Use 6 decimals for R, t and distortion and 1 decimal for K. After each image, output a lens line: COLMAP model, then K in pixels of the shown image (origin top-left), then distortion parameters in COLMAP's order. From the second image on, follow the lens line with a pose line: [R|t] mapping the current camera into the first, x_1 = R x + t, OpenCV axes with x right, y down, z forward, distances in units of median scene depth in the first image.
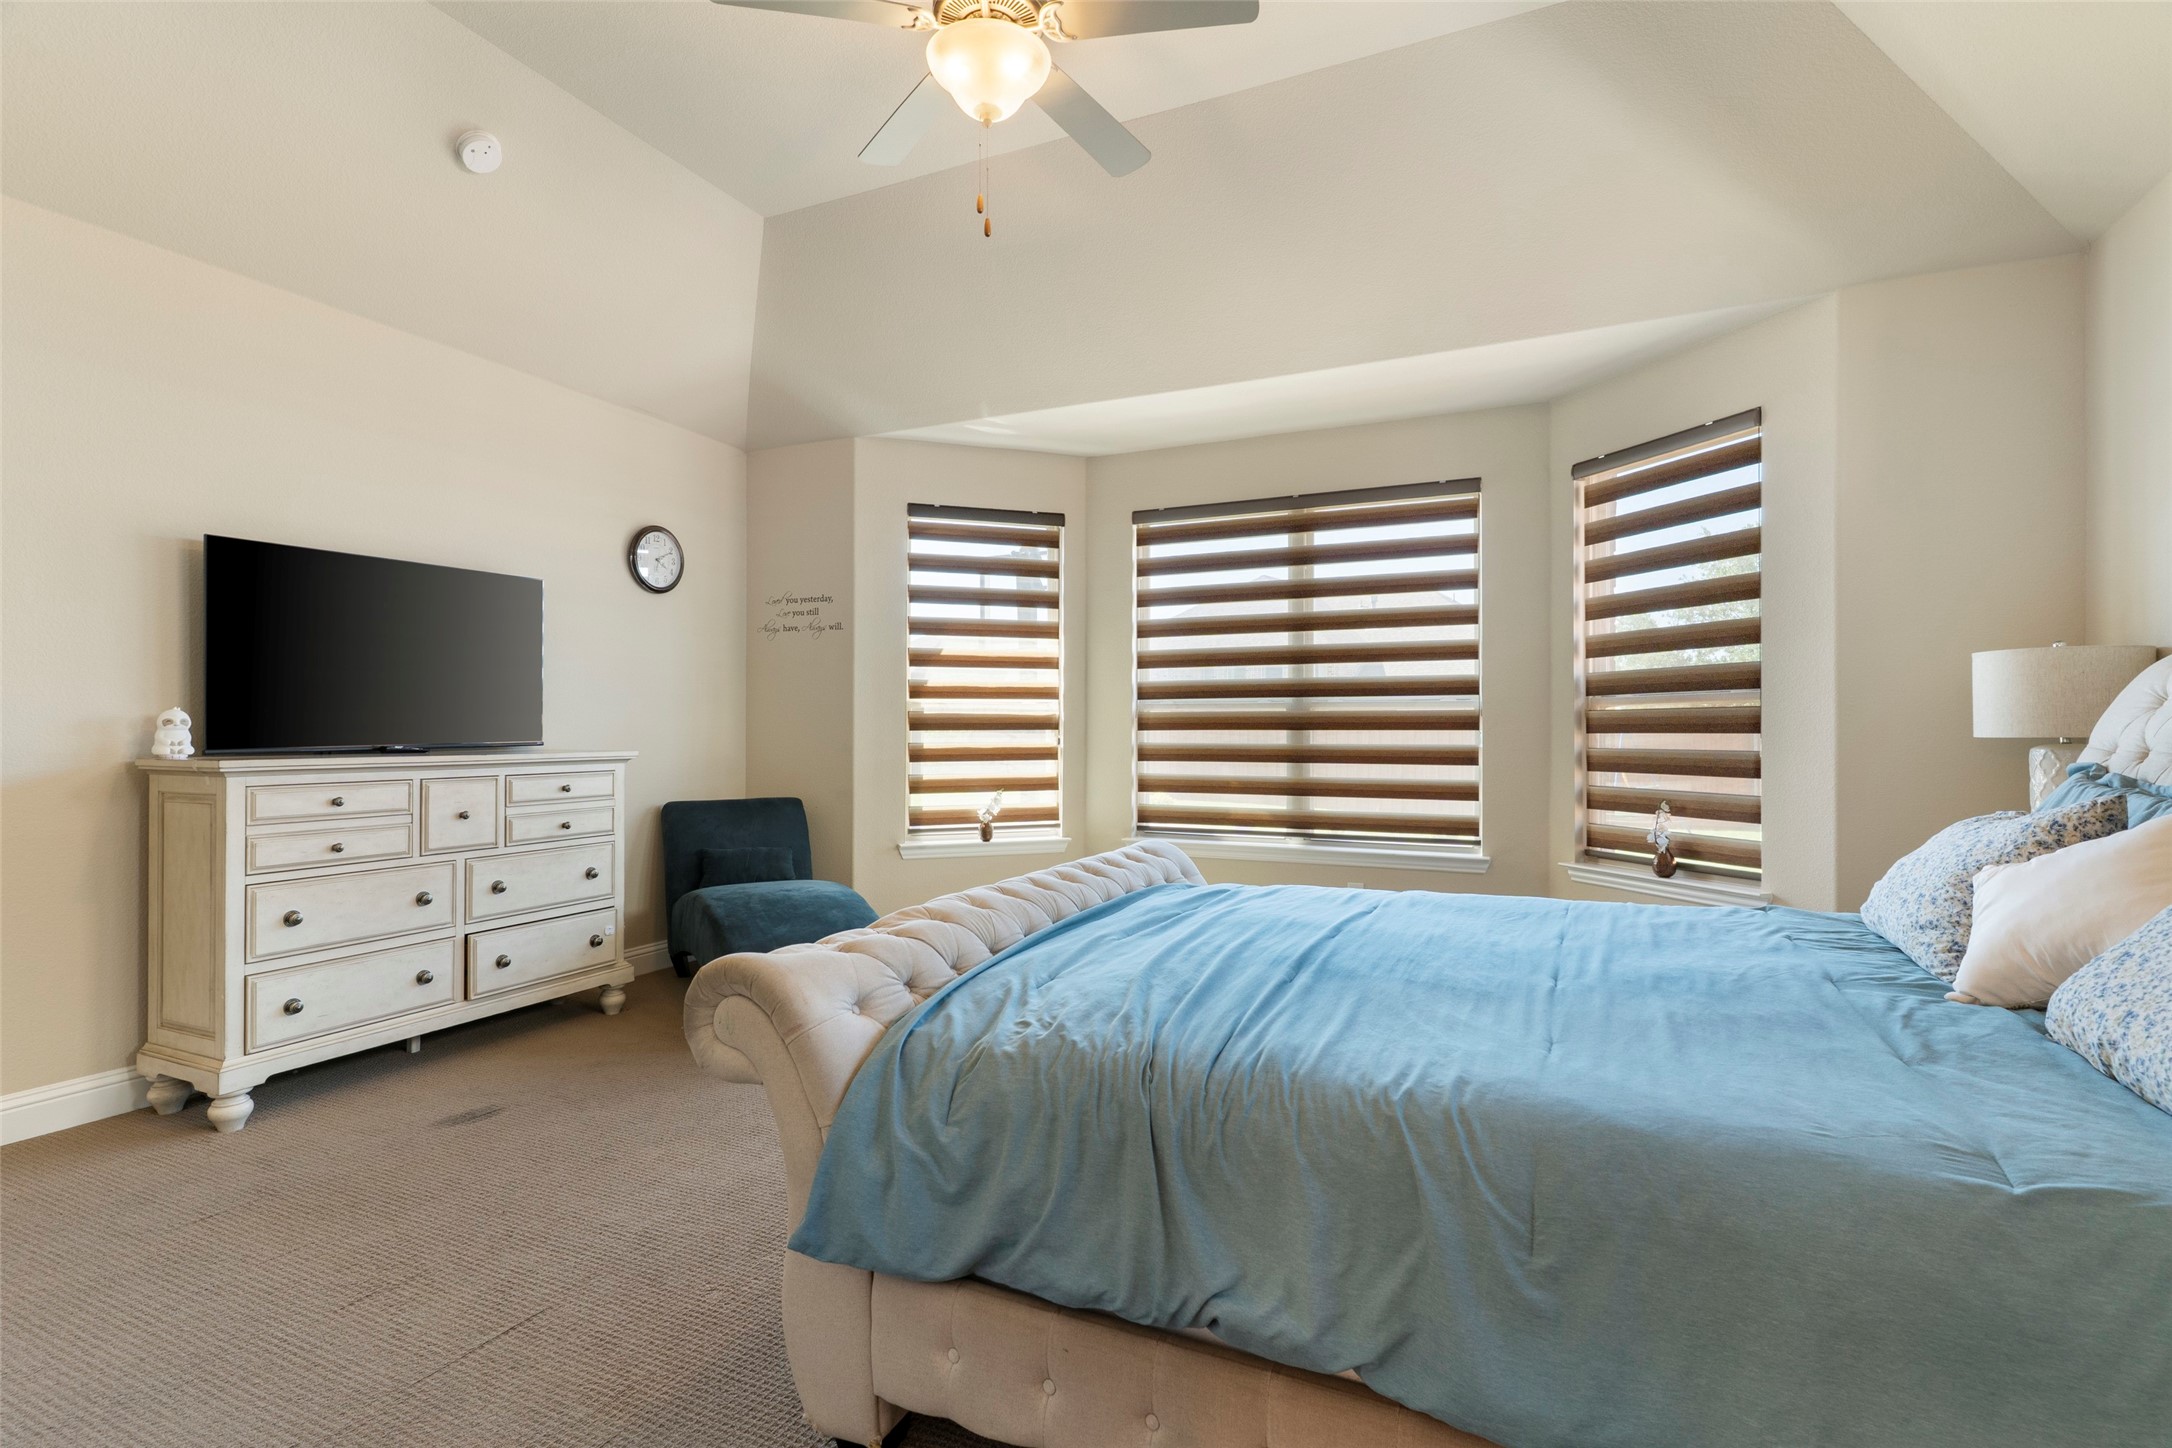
lens RADIAL K [[1031.5, 0, 1072.4], [0, 1031.5, 722.4], [0, 0, 1]] dist [-0.001243, -0.000398]
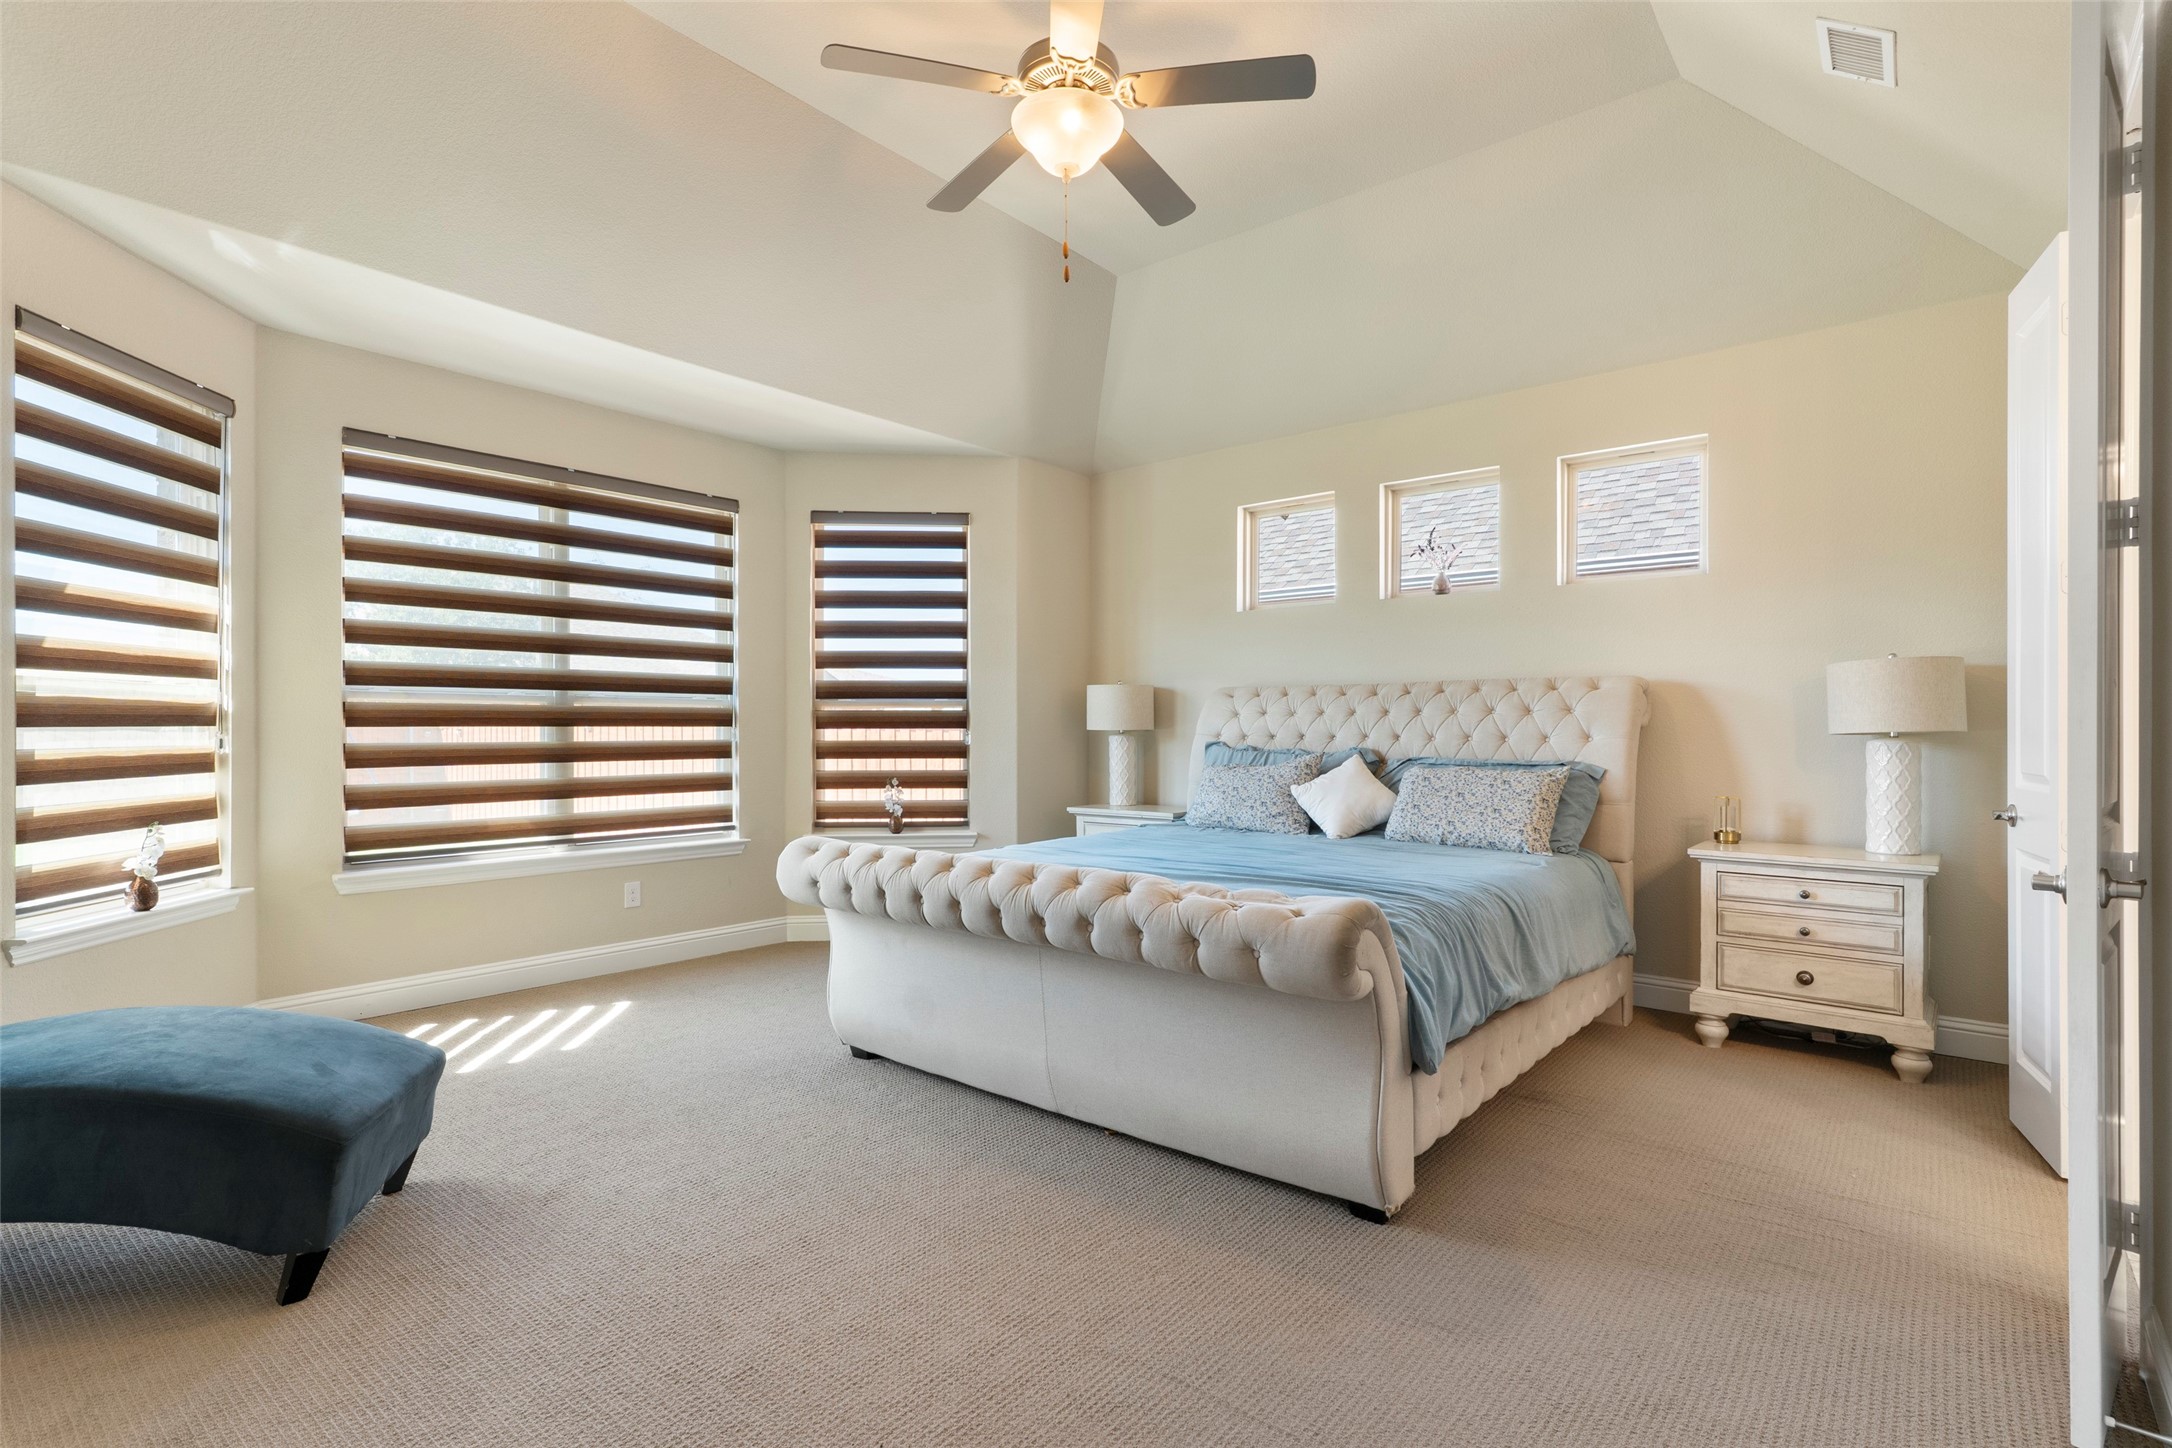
lens RADIAL K [[1031.5, 0, 1072.4], [0, 1031.5, 722.4], [0, 0, 1]] dist [-0.001243, -0.000398]
pose [[0.263615, 0.003406, 0.964622, -0.541647], [-0.007685, 0.999969, -0.001431, 0.001990], [-0.964597, -0.007036, 0.263633, 0.328555]]
